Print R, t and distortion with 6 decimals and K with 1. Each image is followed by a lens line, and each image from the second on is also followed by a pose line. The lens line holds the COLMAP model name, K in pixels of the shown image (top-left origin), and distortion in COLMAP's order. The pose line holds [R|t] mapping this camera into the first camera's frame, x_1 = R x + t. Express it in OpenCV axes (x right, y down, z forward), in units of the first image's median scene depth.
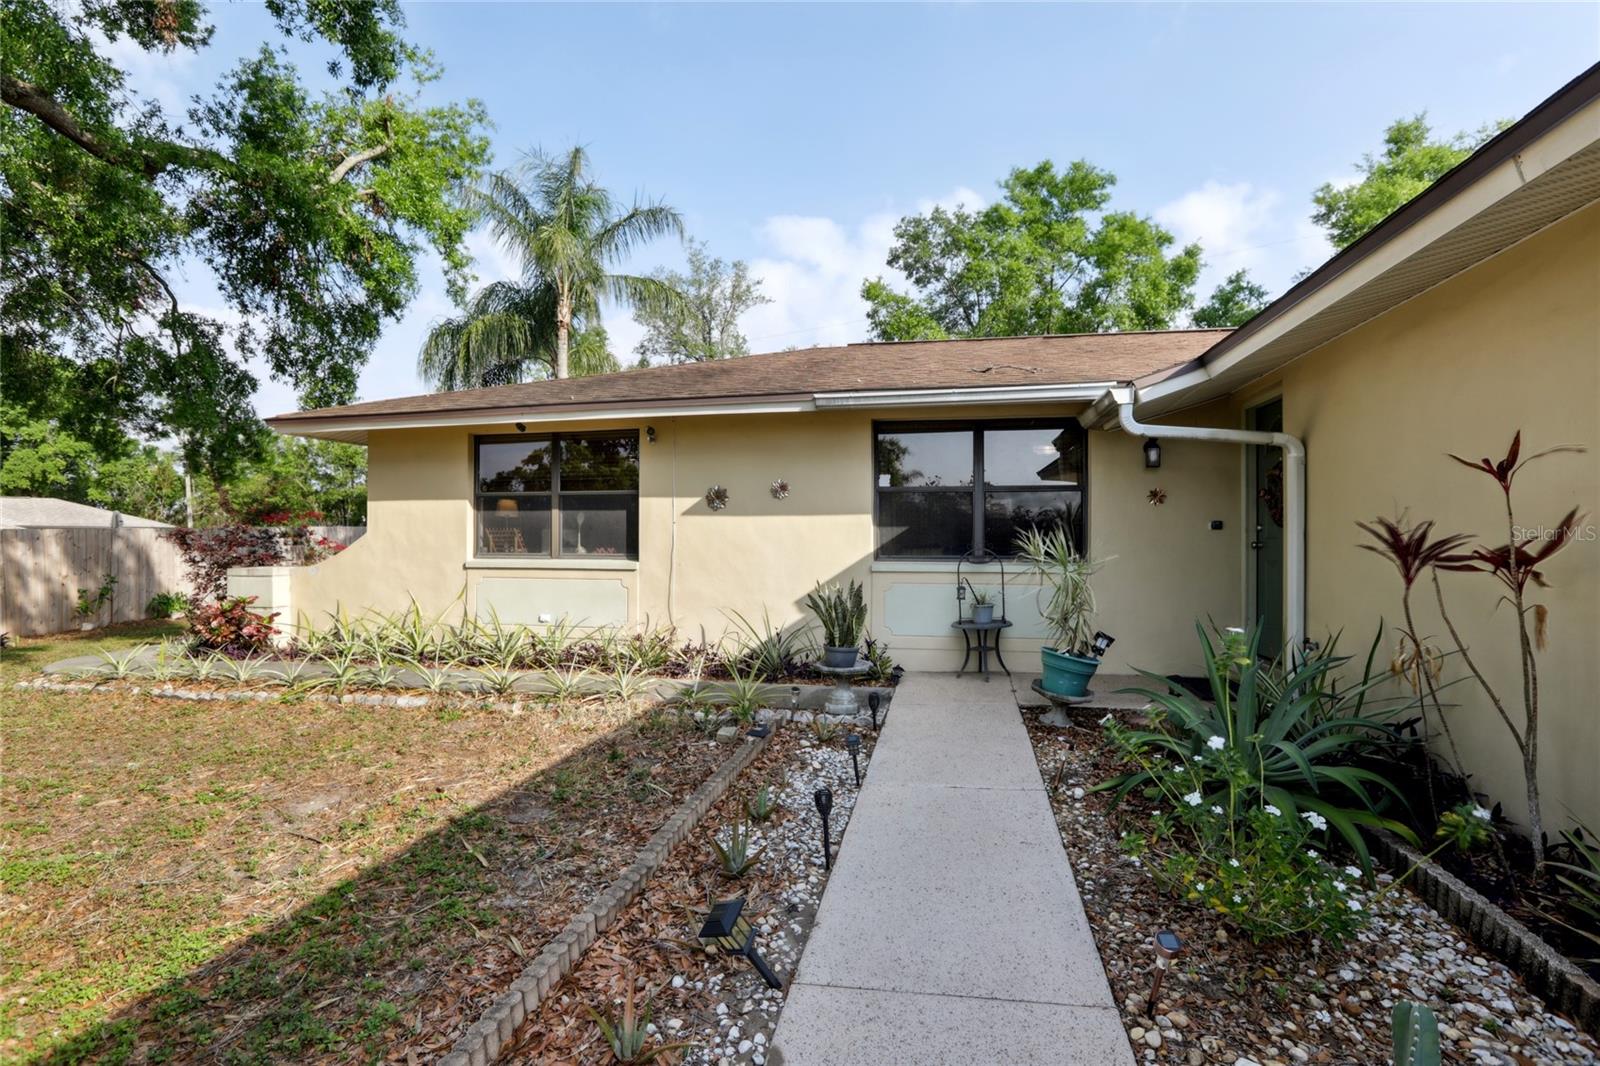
lens RADIAL K [[757.7, 0, 798.7], [0, 757.7, 520.1], [0, 0, 1]] dist [-0.033819, 0.011887]
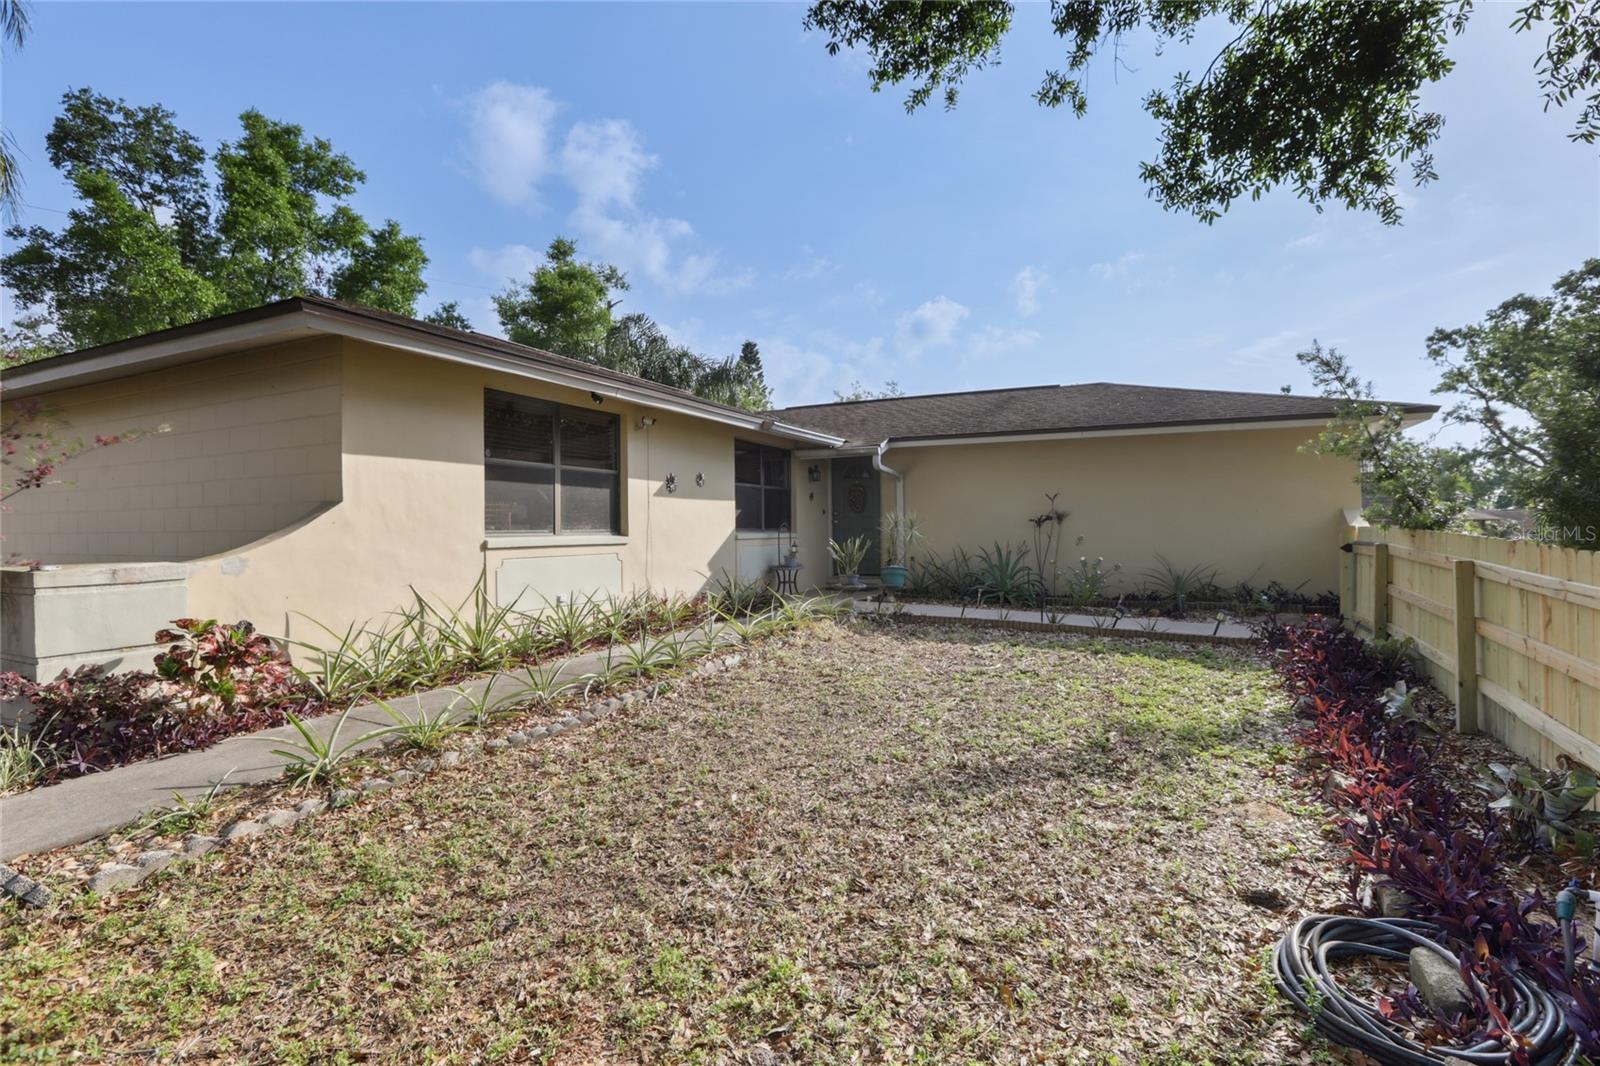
lens RADIAL K [[736.9, 0, 799.1], [0, 736.9, 541.6], [0, 0, 1]] dist [-0.050386, 0.017845]
pose [[0.238007, -0.023619, 0.970976, -0.400379], [-0.007196, 0.999634, 0.026080, 0.010672], [-0.971237, -0.013194, 0.237750, 0.183052]]
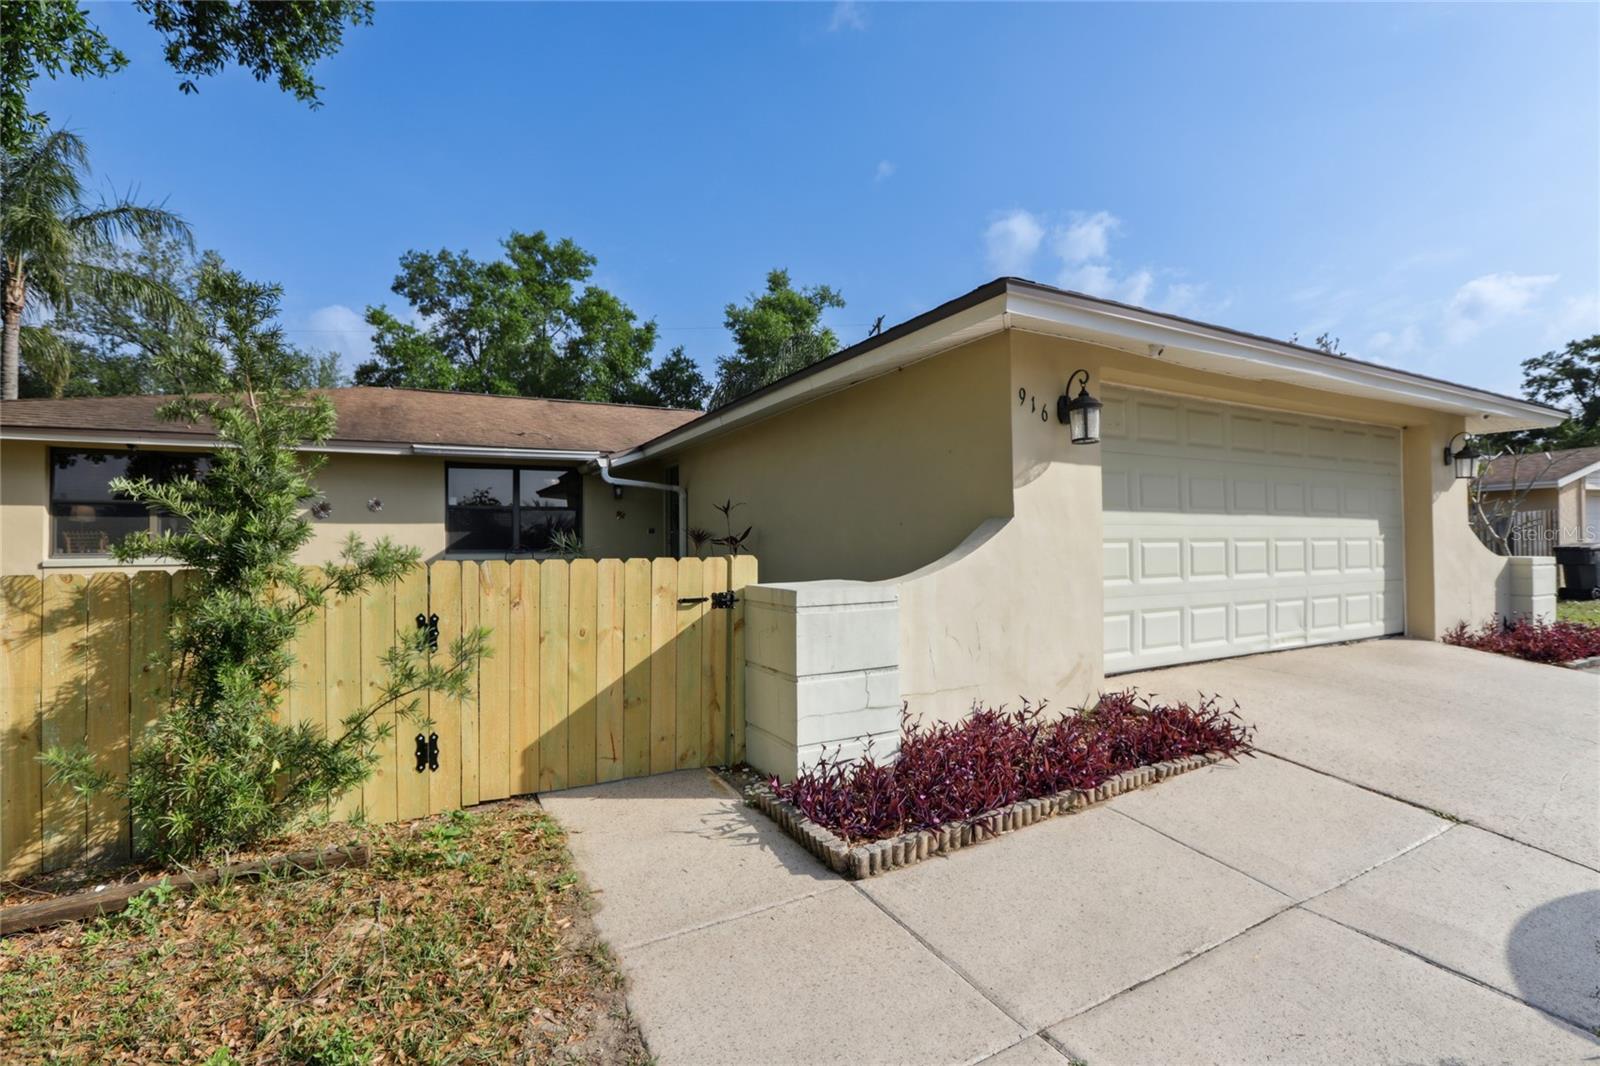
lens RADIAL K [[736.9, 0, 799.1], [0, 736.9, 541.6], [0, 0, 1]] dist [-0.050386, 0.017845]
pose [[0.780090, -0.005462, 0.625643, -0.084354], [-0.004415, 0.999889, 0.014234, 0.001494], [-0.625651, -0.013867, 0.779980, -0.185973]]
